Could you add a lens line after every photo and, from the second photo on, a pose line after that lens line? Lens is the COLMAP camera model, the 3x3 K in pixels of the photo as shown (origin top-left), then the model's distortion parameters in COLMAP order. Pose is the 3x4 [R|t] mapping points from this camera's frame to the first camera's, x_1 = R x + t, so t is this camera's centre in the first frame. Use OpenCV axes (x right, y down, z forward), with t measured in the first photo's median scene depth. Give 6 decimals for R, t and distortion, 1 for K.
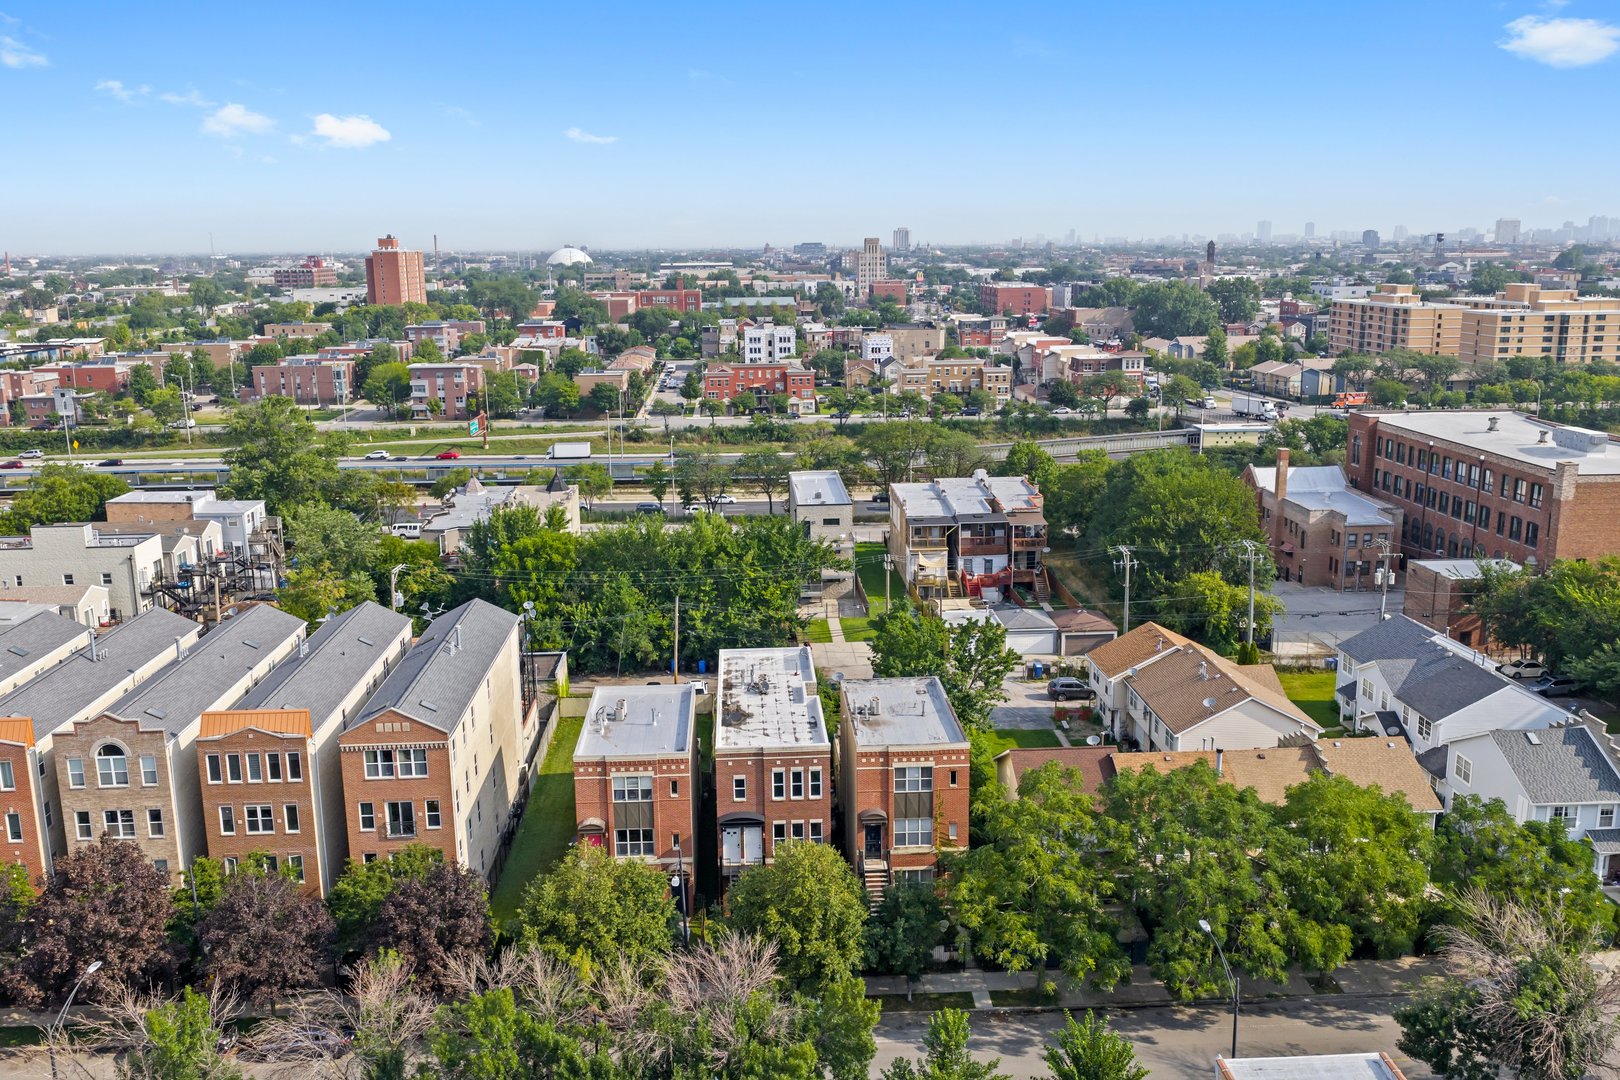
lens RADIAL K [[1337.7, 0, 813.2], [0, 1337.7, 533.9], [0, 0, 1]] dist [0.019249, -0.035599]
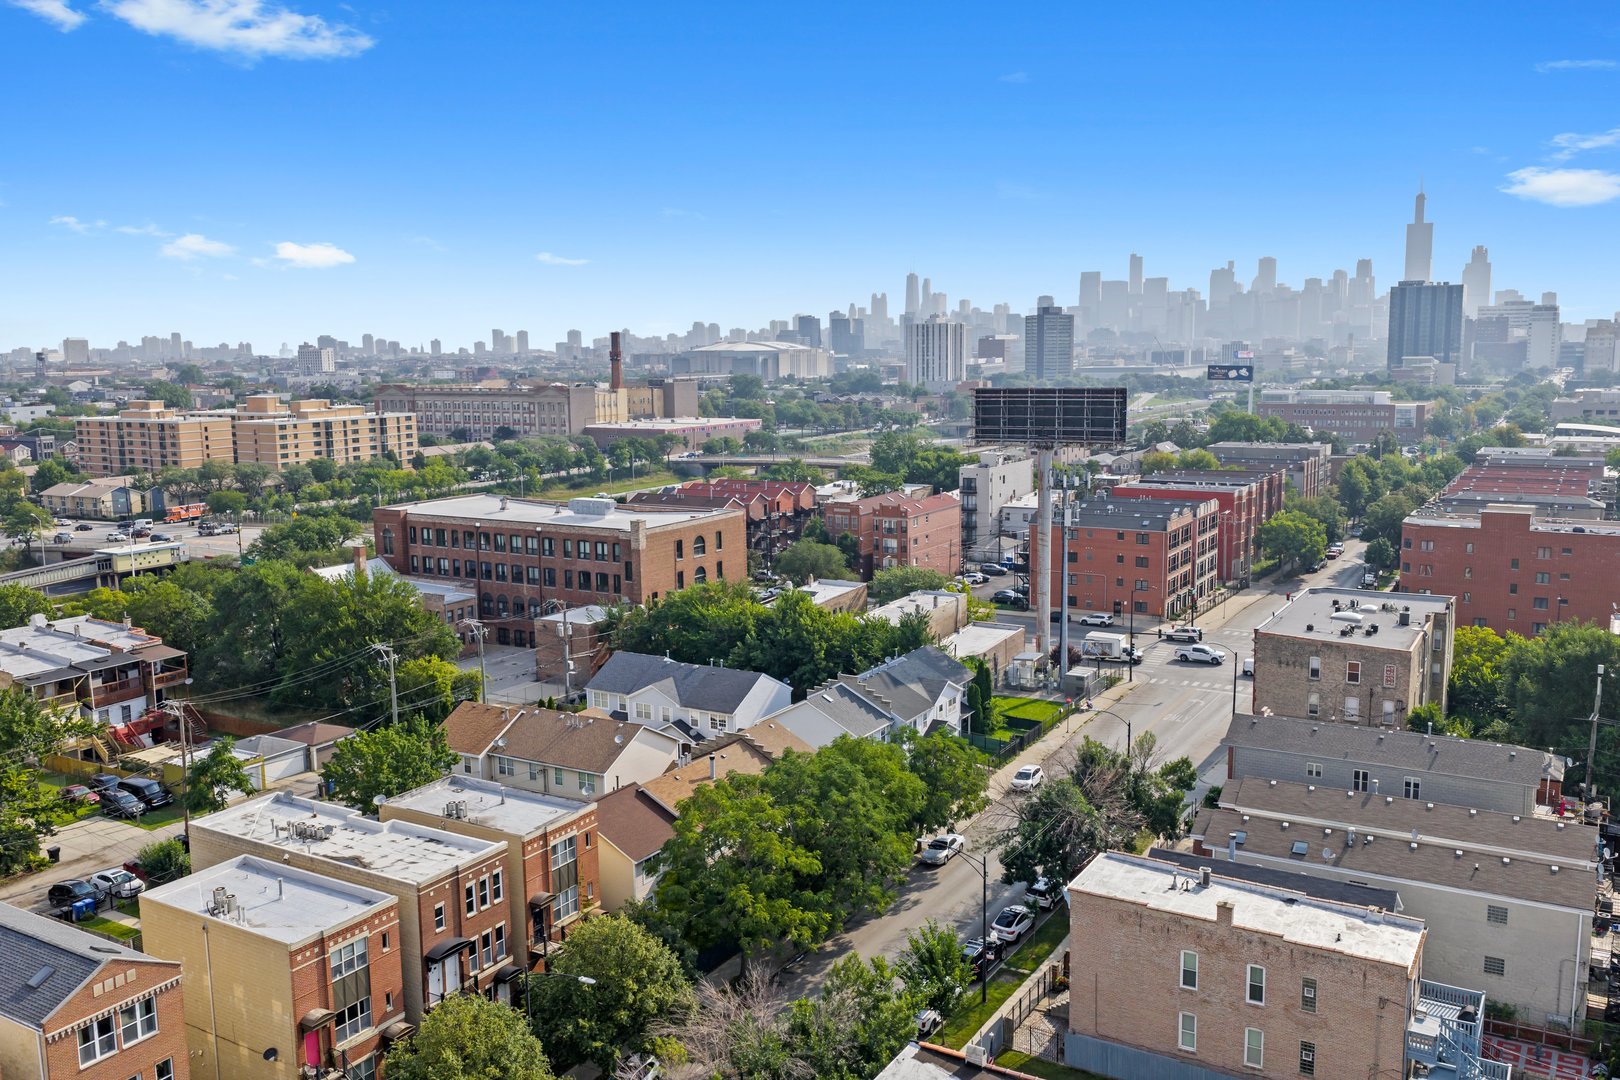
lens RADIAL K [[1337.7, 0, 806.4], [0, 1337.7, 544.9], [0, 0, 1]] dist [0.019249, -0.035599]
pose [[0.561000, -0.119521, 0.819142, -0.333039], [0.183323, 0.982891, 0.017863, -0.018980], [-0.807262, 0.140146, 0.573313, 0.109369]]
